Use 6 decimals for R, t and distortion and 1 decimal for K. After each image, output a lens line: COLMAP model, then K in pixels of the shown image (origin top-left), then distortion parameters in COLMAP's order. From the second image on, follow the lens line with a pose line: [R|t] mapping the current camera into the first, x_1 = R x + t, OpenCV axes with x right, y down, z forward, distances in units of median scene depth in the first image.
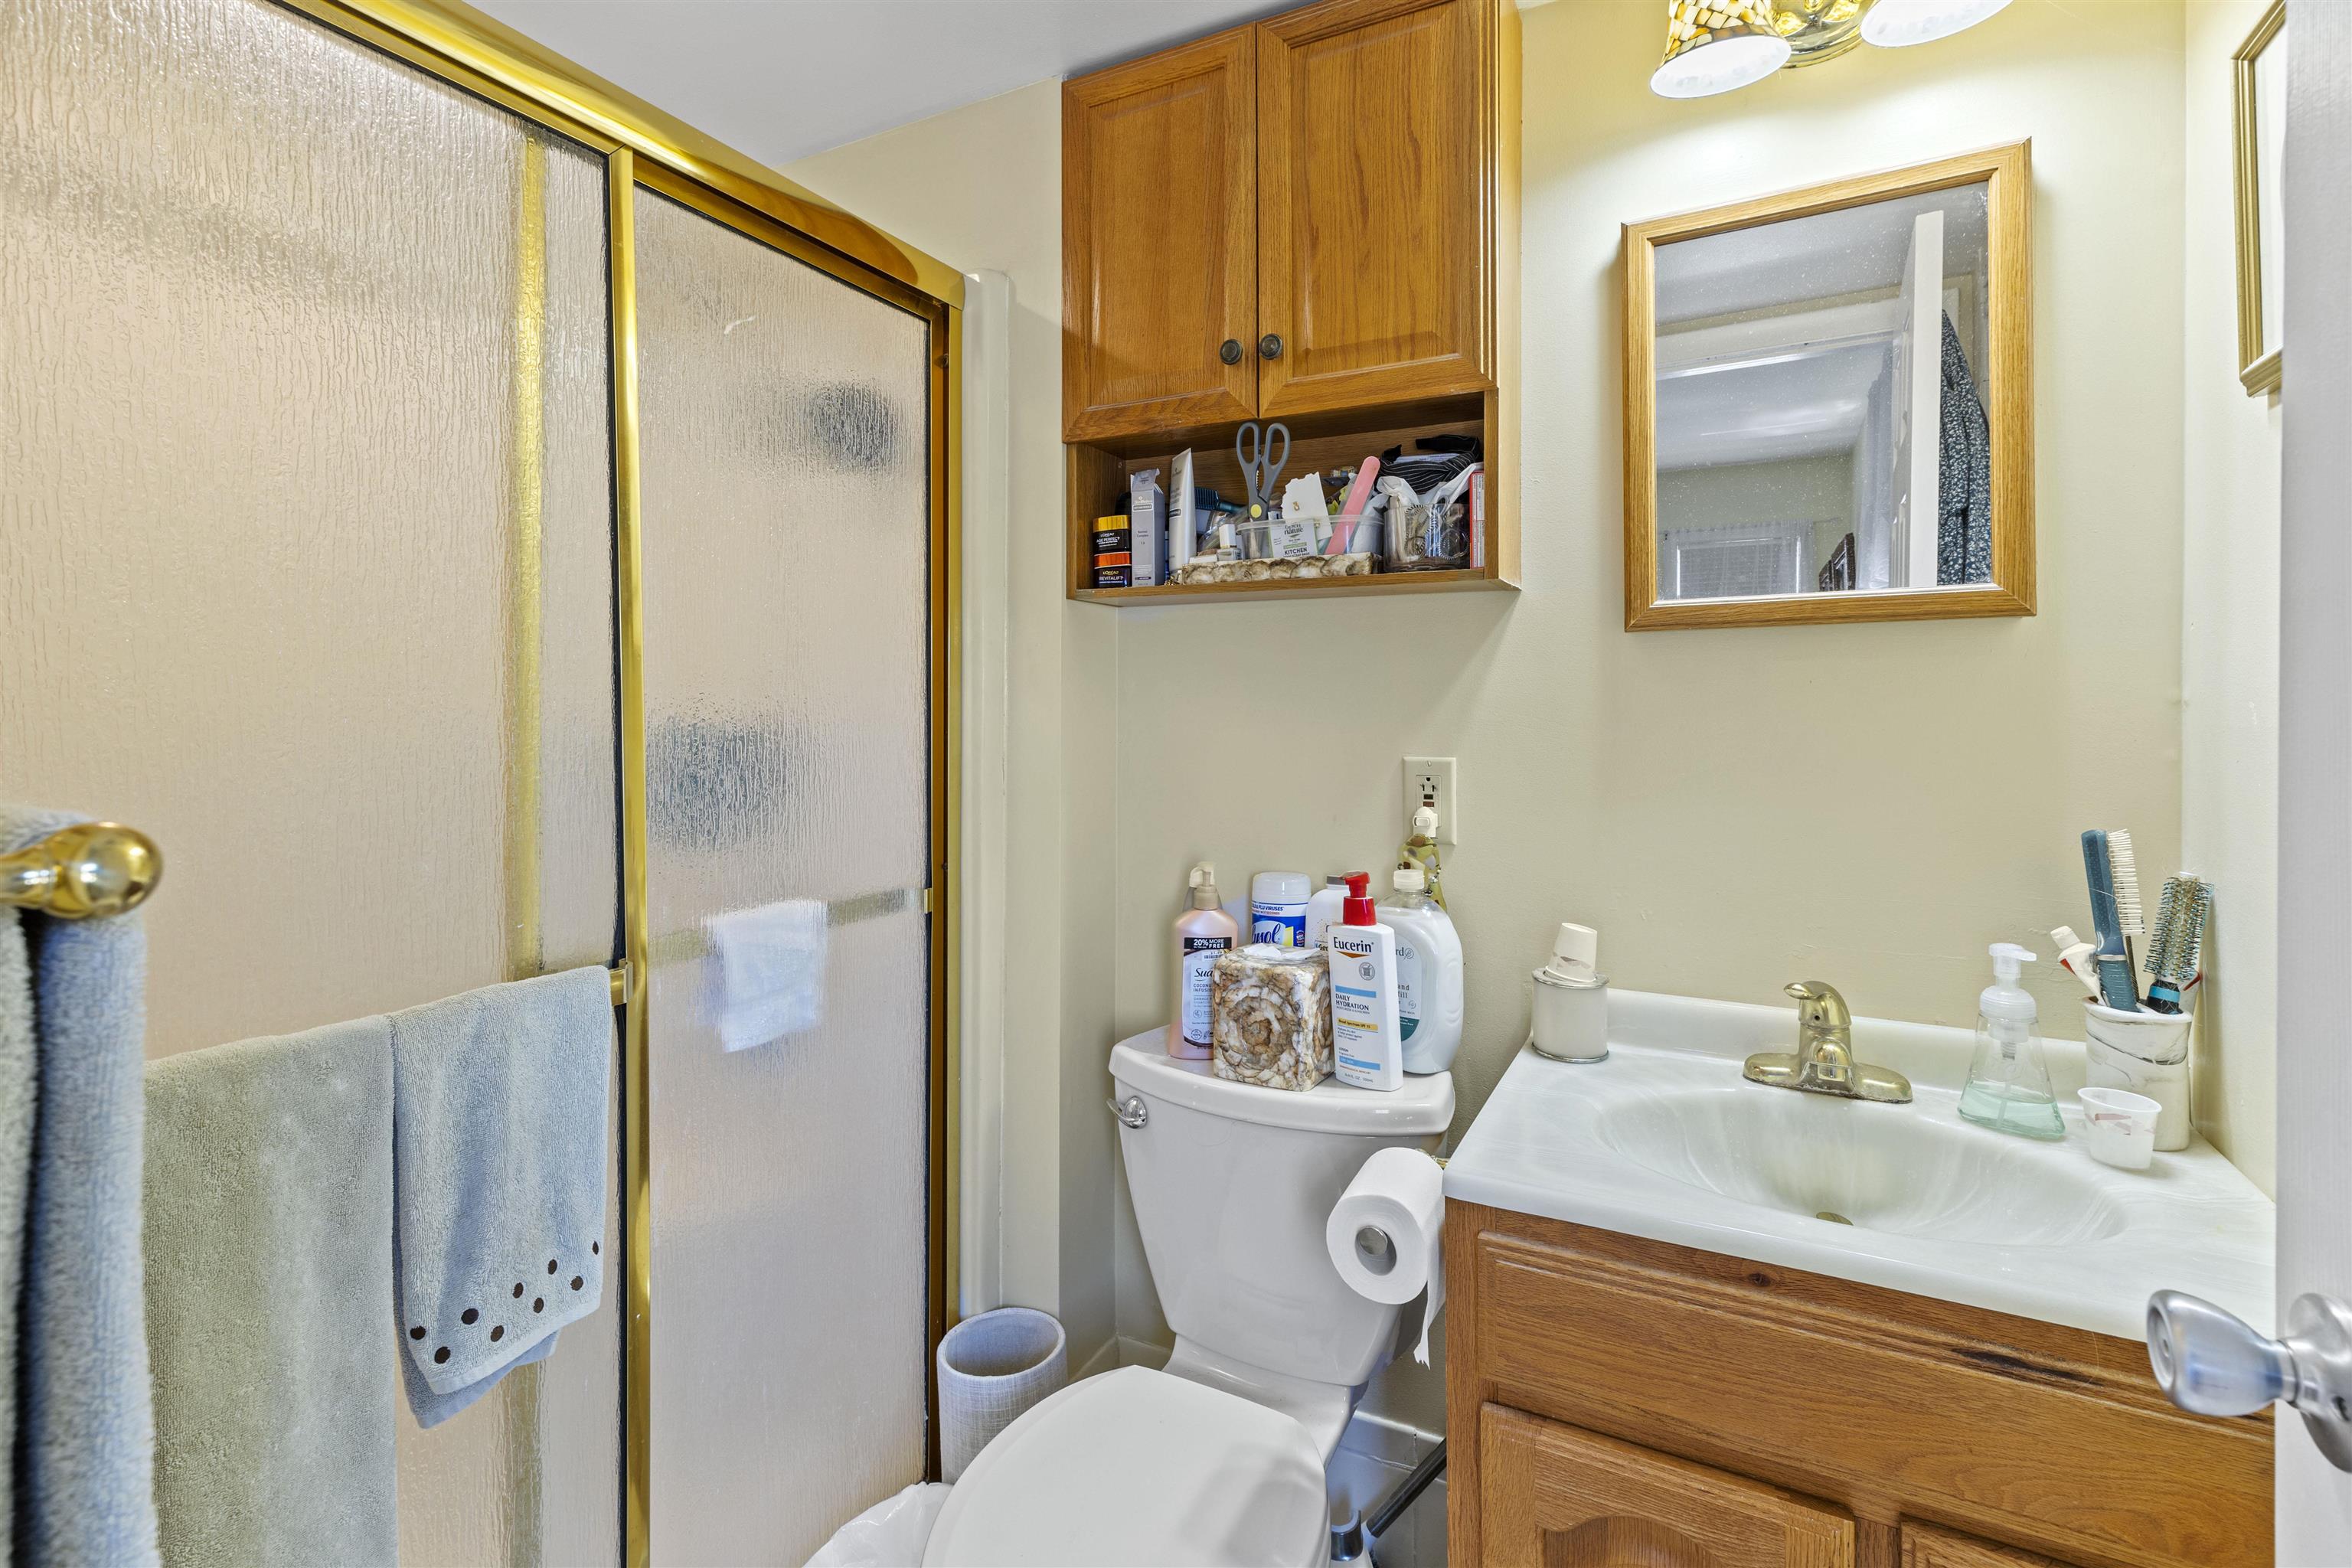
lens RADIAL K [[1065.5, 0, 1182.3], [0, 1065.5, 694.6], [0, 0, 1]] dist [-0.003282, -0.000150]
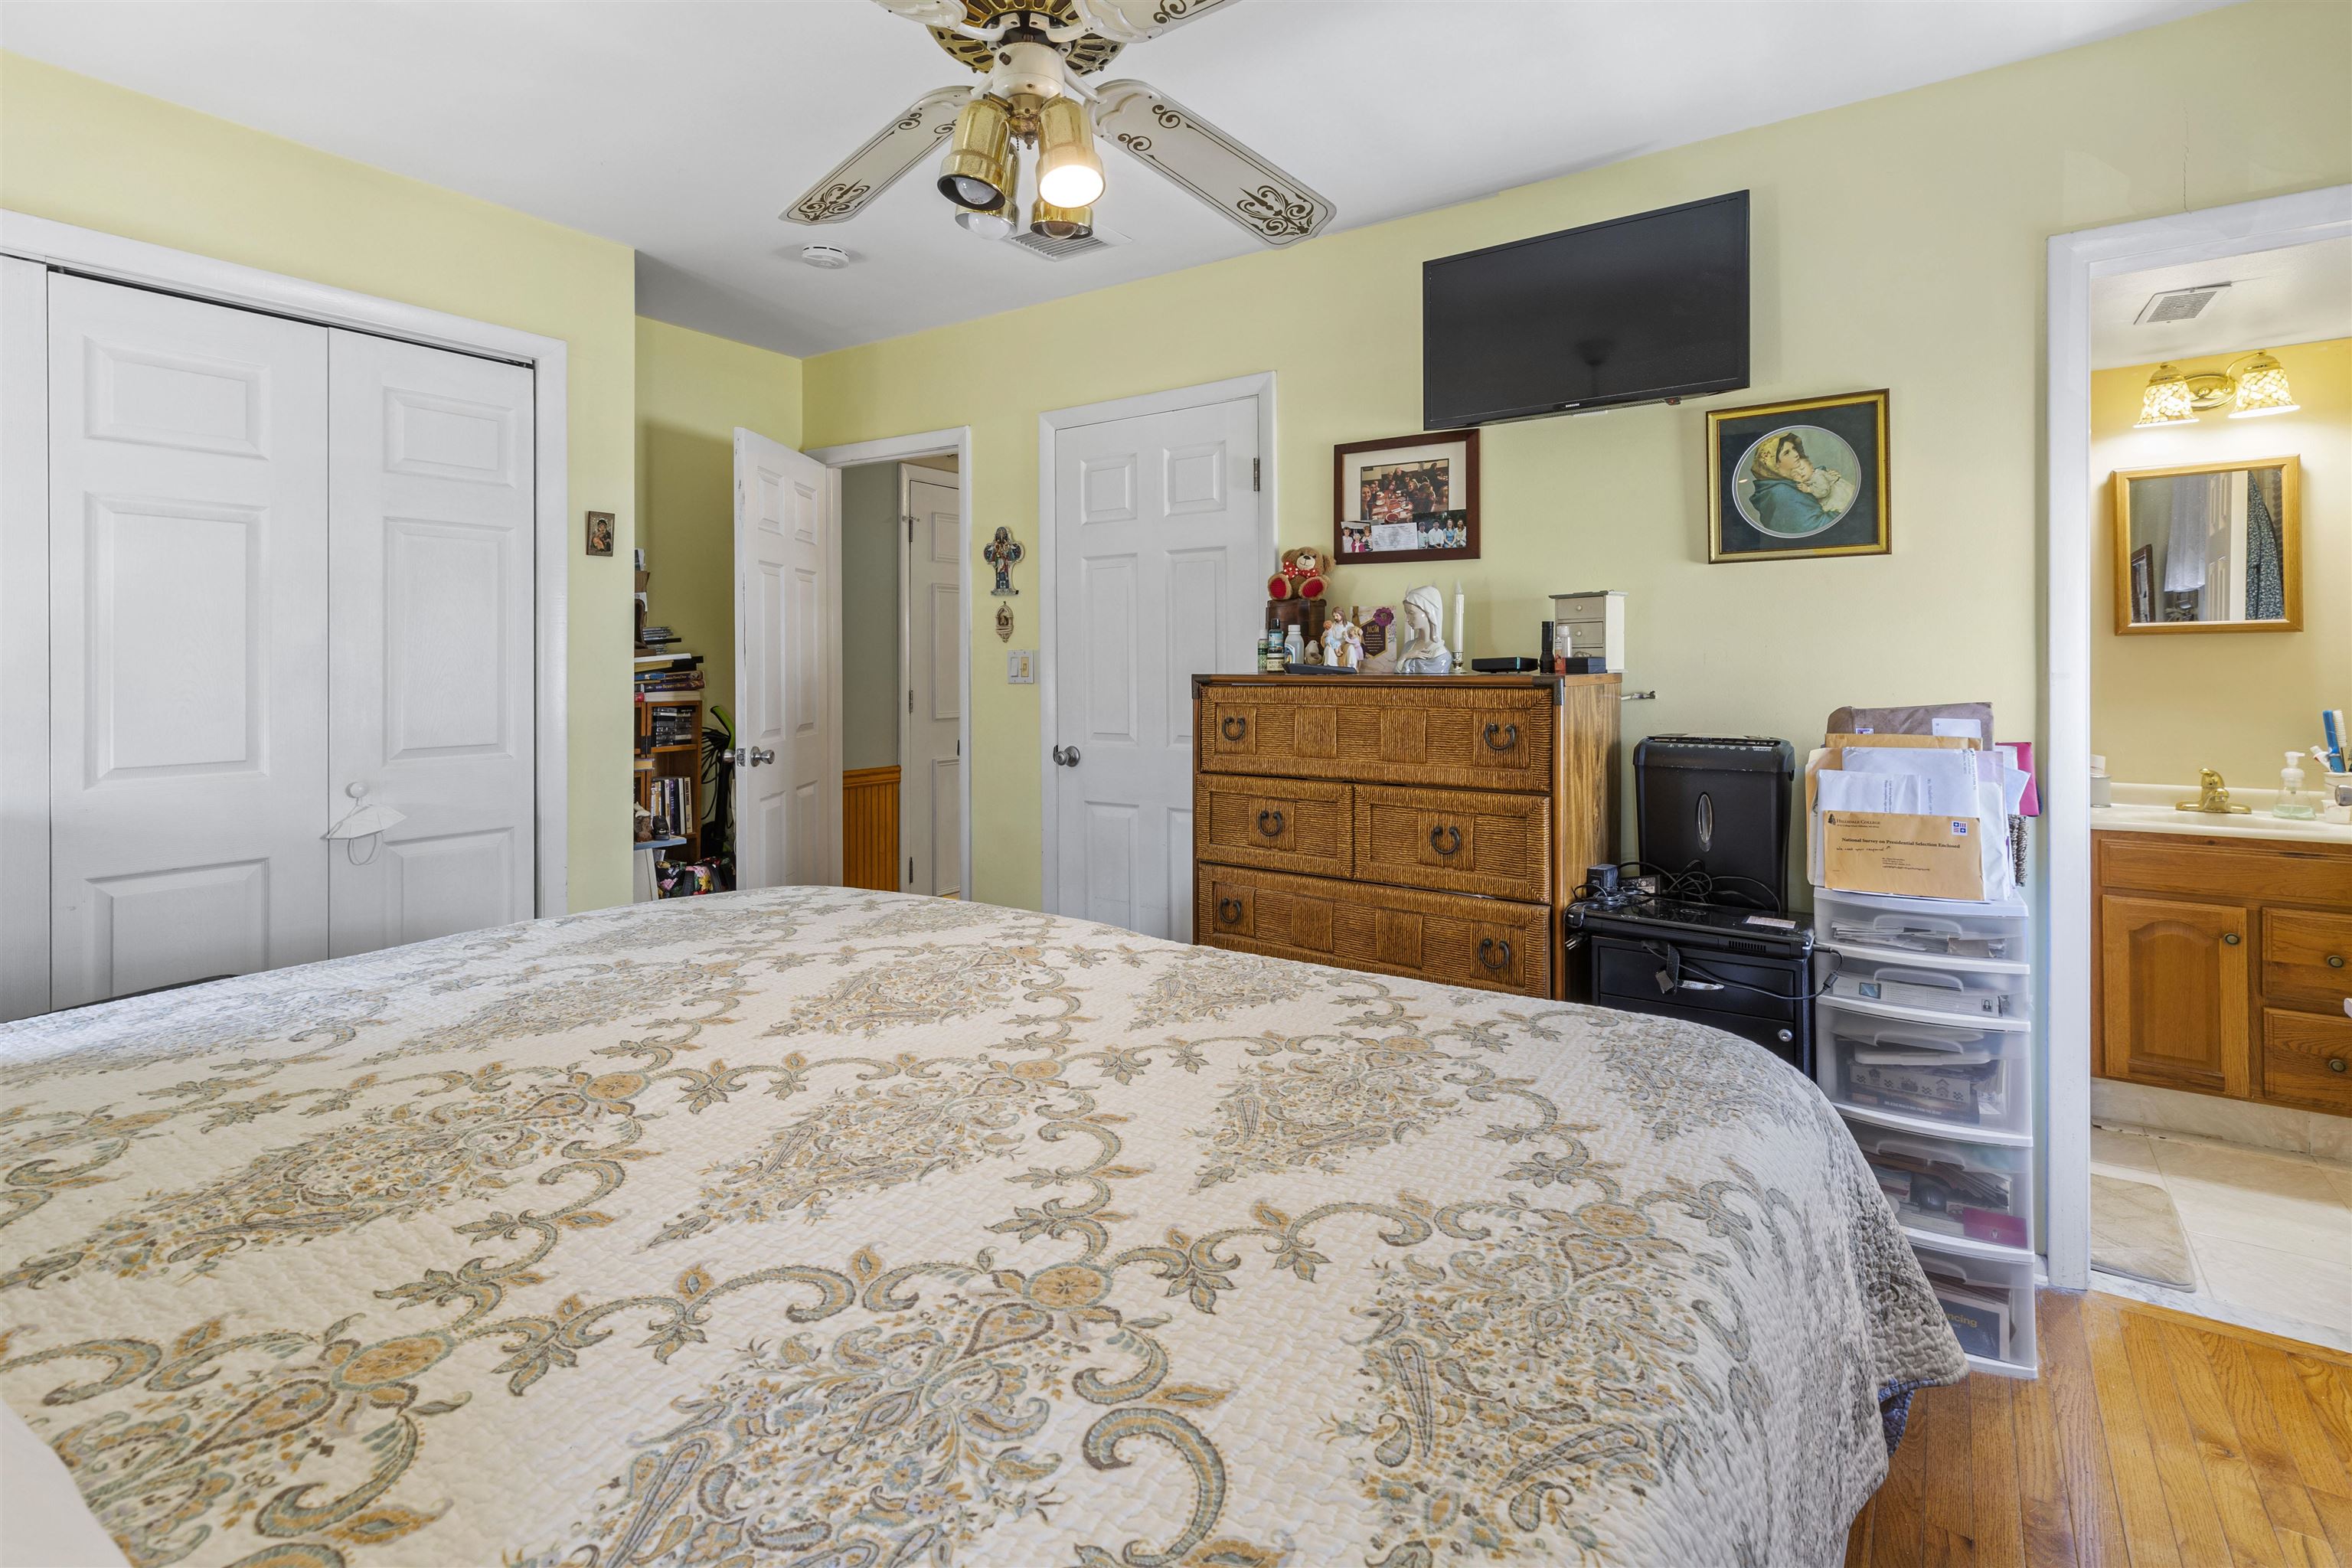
lens RADIAL K [[1065.5, 0, 1173.5], [0, 1065.5, 647.2], [0, 0, 1]] dist [-0.003282, -0.000150]
pose [[0.991414, -0.002988, -0.130729, -1.732477], [0.002516, 0.999990, -0.003781, -0.033081], [0.130739, 0.003420, 0.991411, -2.100015]]
